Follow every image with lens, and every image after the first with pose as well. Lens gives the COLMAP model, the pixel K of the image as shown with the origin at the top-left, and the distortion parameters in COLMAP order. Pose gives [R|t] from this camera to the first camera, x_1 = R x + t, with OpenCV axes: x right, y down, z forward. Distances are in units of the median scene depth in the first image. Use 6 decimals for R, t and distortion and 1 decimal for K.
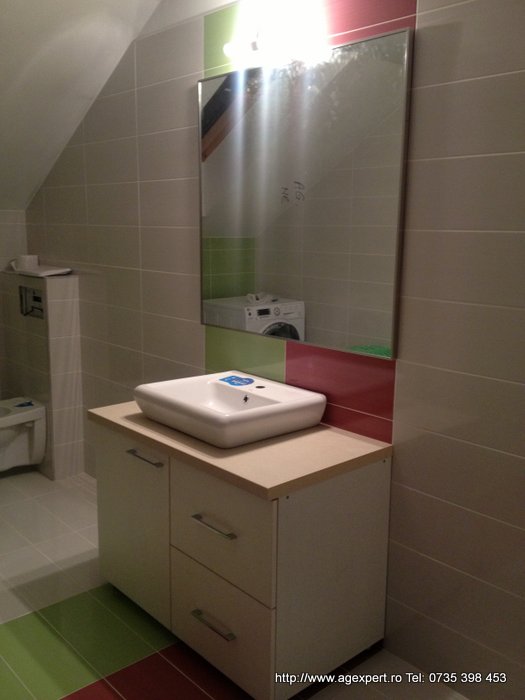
lens RADIAL K [[677.9, 0, 262.5], [0, 677.9, 350.0], [0, 0, 1]] dist [0.139563, -0.276966]
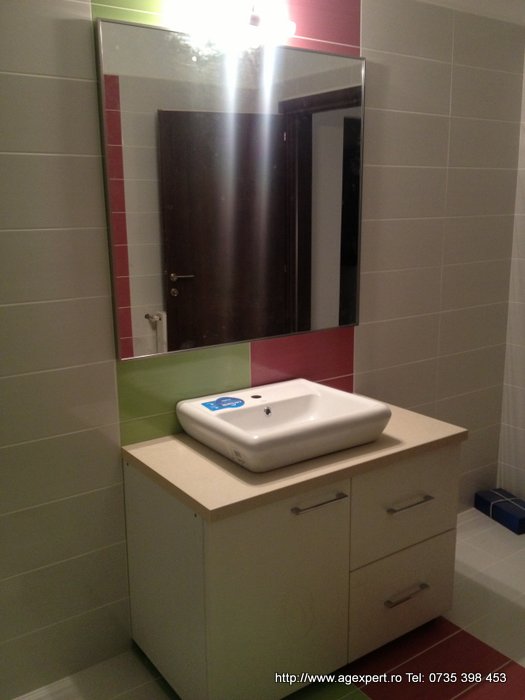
lens RADIAL K [[677.9, 0, 262.5], [0, 677.9, 350.0], [0, 0, 1]] dist [0.139563, -0.276966]
pose [[0.099845, -0.228545, 0.968400, -0.957190], [0.186193, 0.960362, 0.207451, -0.212962], [-0.977427, 0.159596, 0.138441, 0.922111]]
